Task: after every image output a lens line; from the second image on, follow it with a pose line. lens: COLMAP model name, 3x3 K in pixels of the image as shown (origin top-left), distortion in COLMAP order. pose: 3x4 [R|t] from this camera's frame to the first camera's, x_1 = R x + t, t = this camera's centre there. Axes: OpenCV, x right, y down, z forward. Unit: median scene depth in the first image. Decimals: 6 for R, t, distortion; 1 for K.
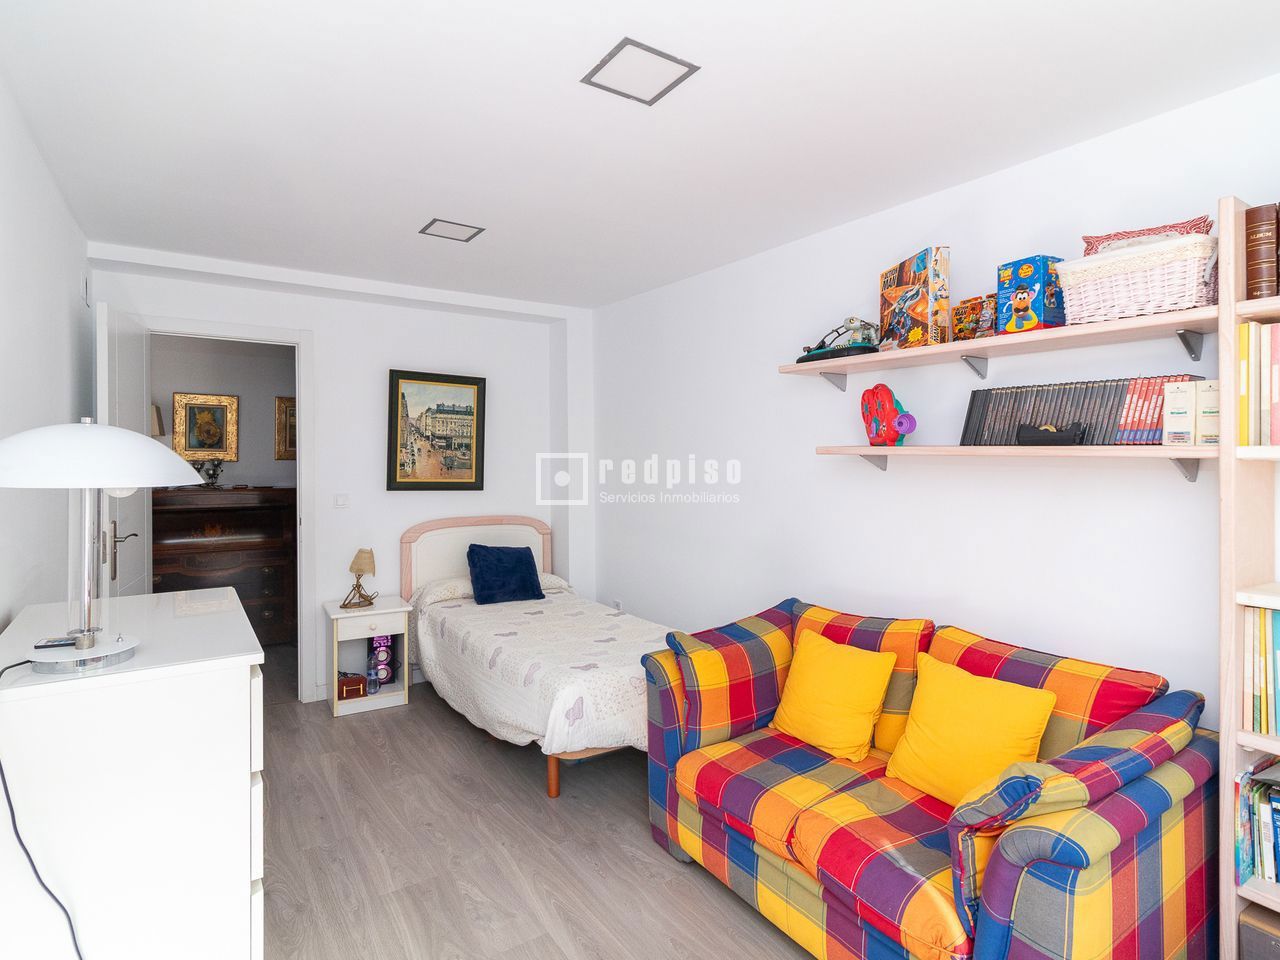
lens RADIAL K [[688.0, 0, 634.5], [0, 688.0, 465.0], [0, 0, 1]] dist [0.001228, 0.000235]
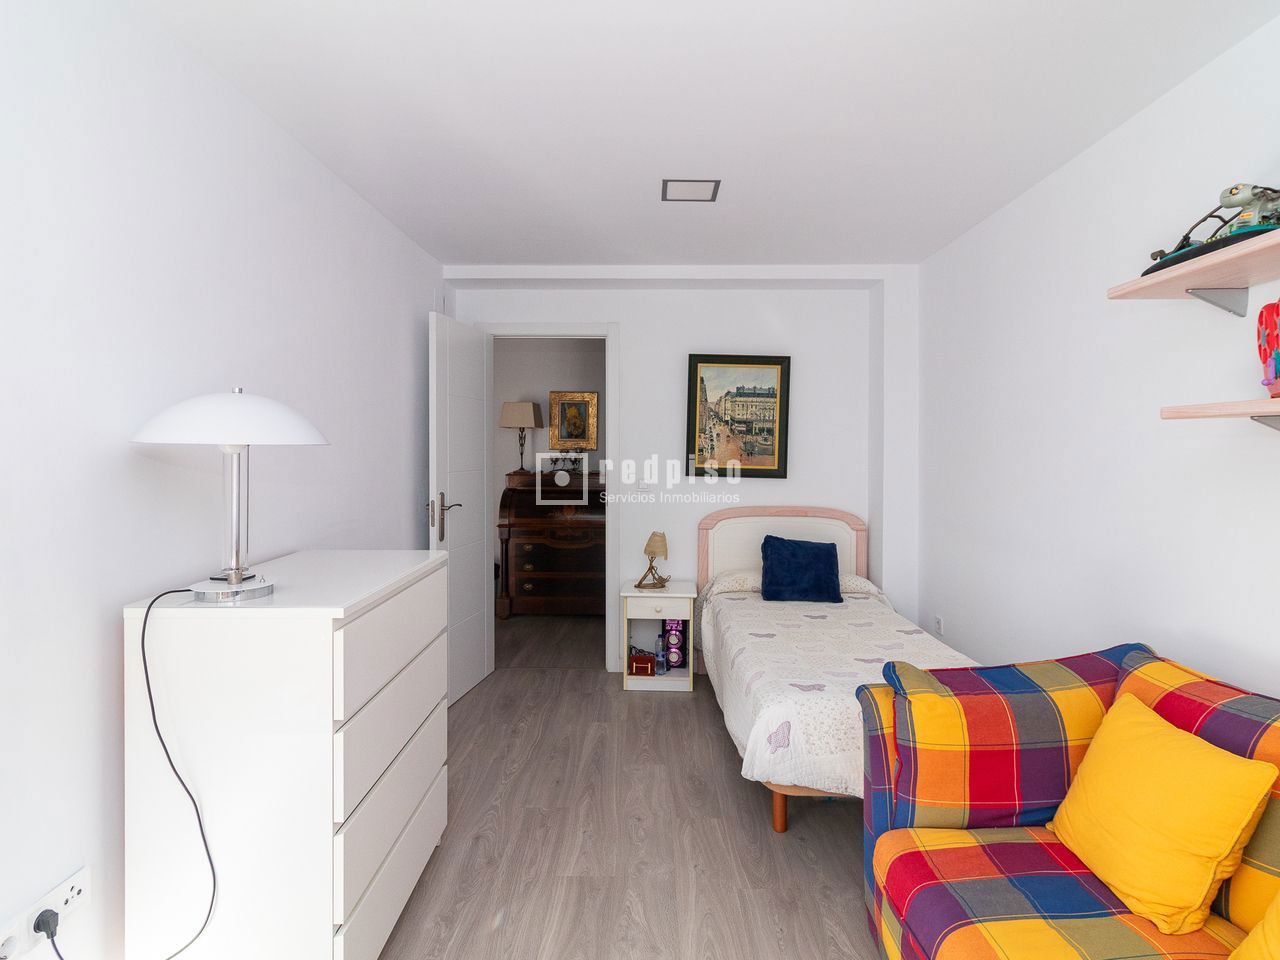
lens RADIAL K [[683.6, 0, 640.3], [0, 683.6, 475.2], [0, 0, 1]] dist [0.000492, 0.002179]
pose [[0.827396, 0.017503, -0.561346, 0.209620], [-0.007776, 0.999775, 0.019711, 0.024770], [0.561565, -0.011944, 0.827347, 0.206019]]
